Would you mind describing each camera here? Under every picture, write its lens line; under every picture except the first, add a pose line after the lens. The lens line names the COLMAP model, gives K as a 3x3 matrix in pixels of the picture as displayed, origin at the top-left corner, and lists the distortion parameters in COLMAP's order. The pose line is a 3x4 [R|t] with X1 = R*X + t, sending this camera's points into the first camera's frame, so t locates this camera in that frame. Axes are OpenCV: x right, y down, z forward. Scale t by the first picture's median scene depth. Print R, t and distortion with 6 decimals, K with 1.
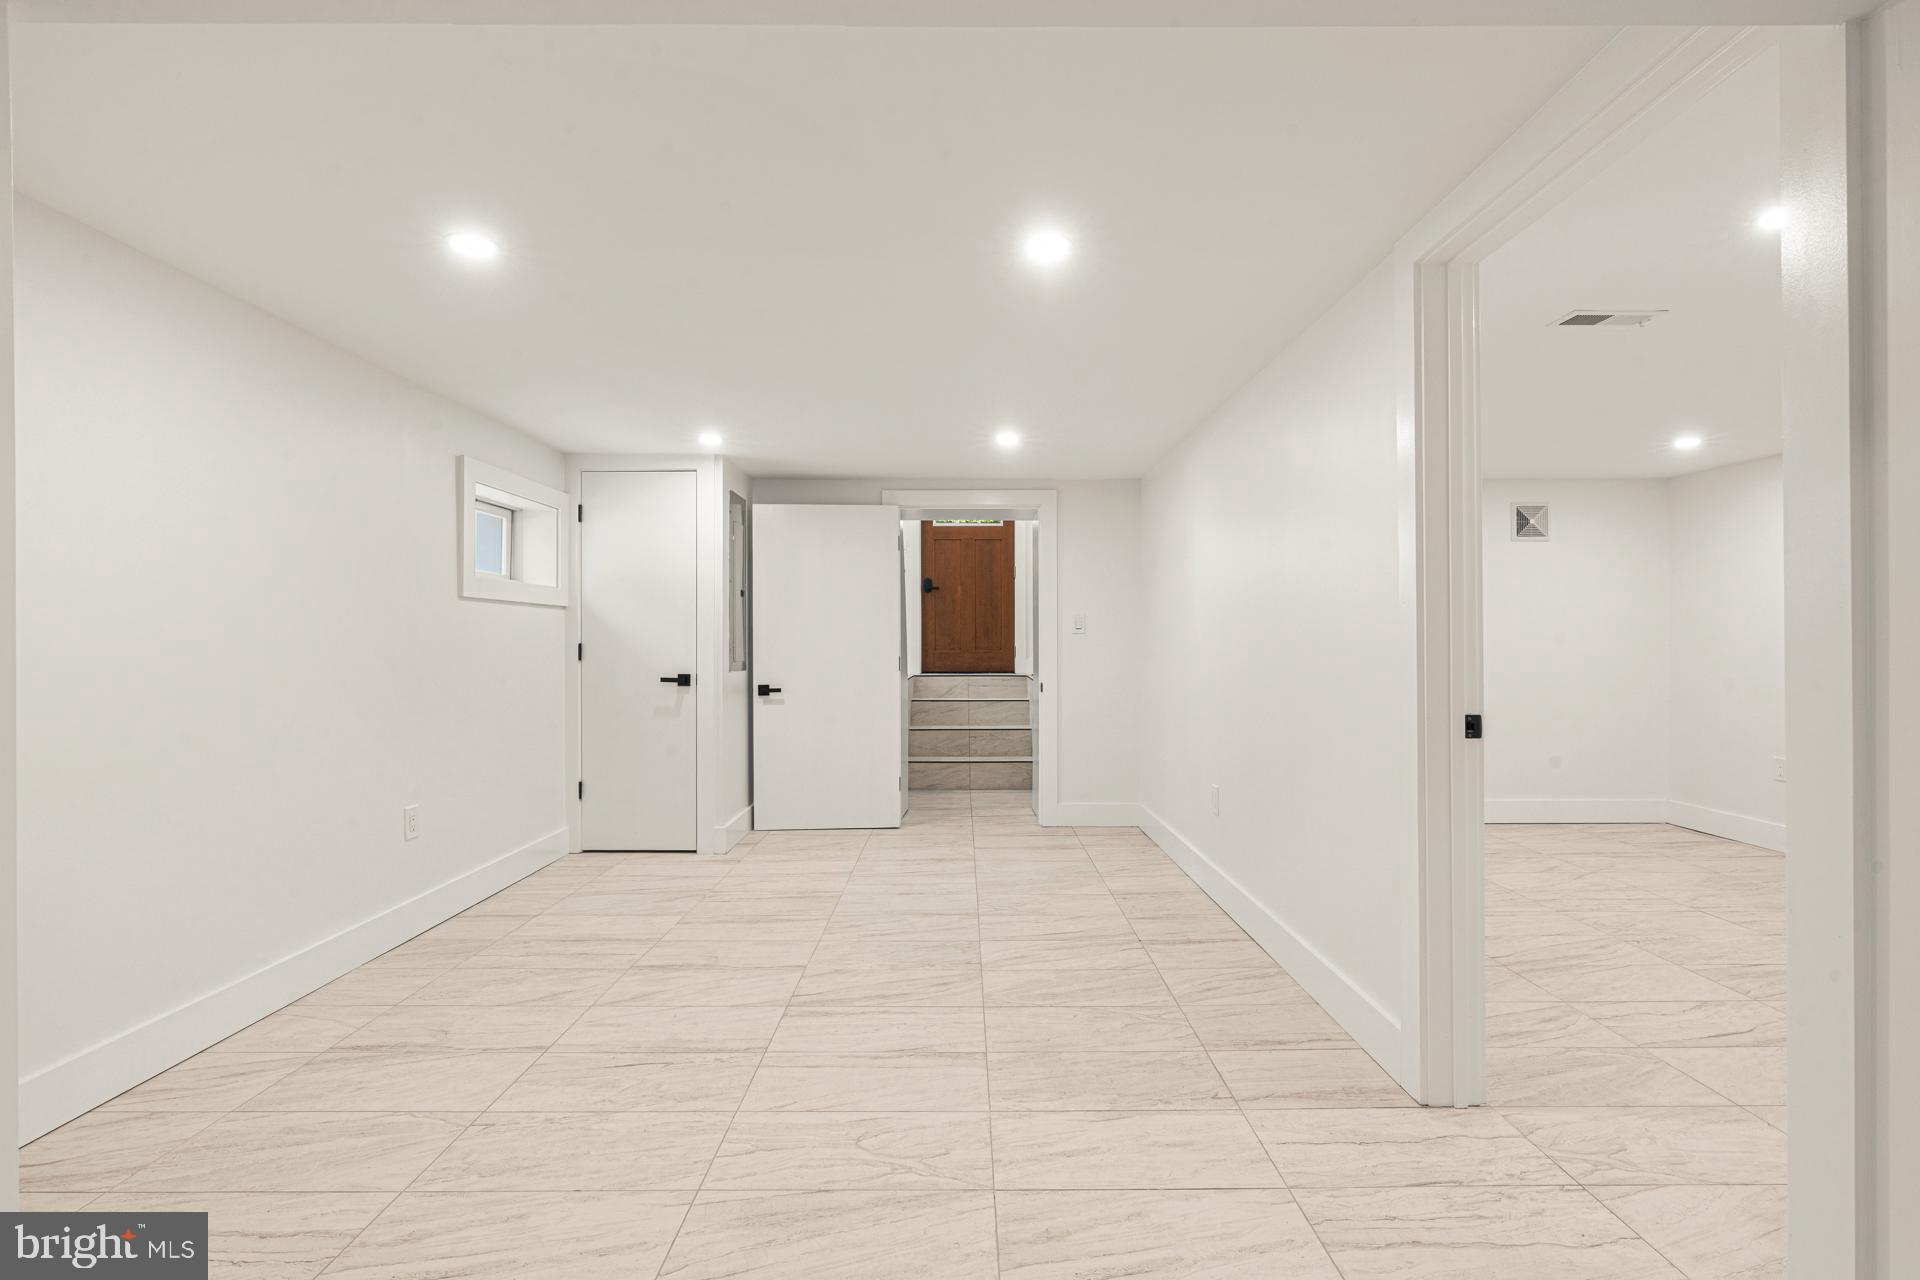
lens RADIAL K [[869.0, 0, 956.2], [0, 869.0, 645.6], [0, 0, 1]] dist [-0.006704, 0.004055]
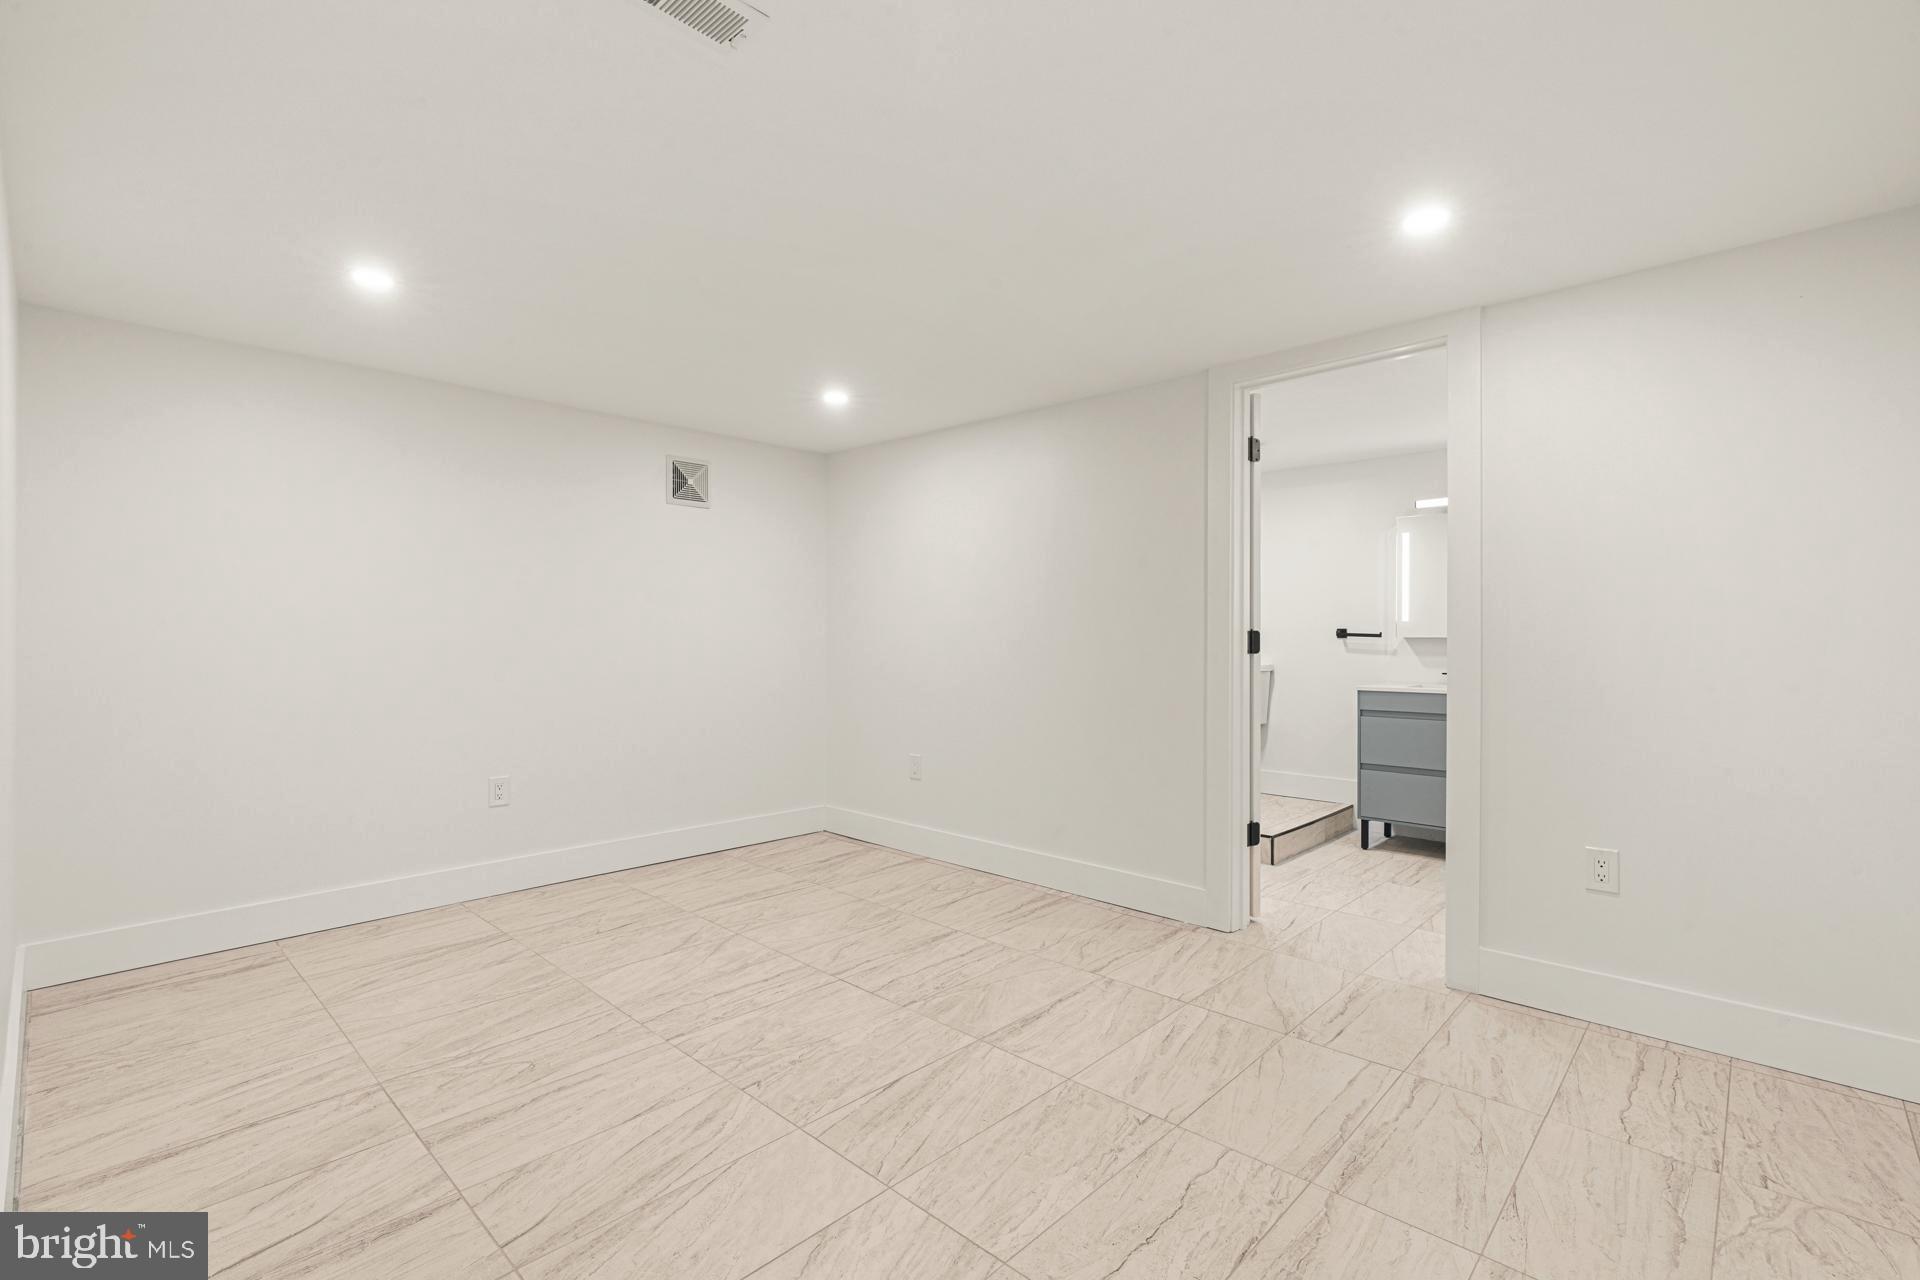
lens RADIAL K [[869.0, 0, 956.2], [0, 869.0, 645.6], [0, 0, 1]] dist [-0.006704, 0.004055]
pose [[0.689727, -0.003867, 0.724059, 0.297815], [-0.000842, 0.999981, 0.006143, 0.004080], [-0.724069, -0.004847, 0.689711, 0.315680]]
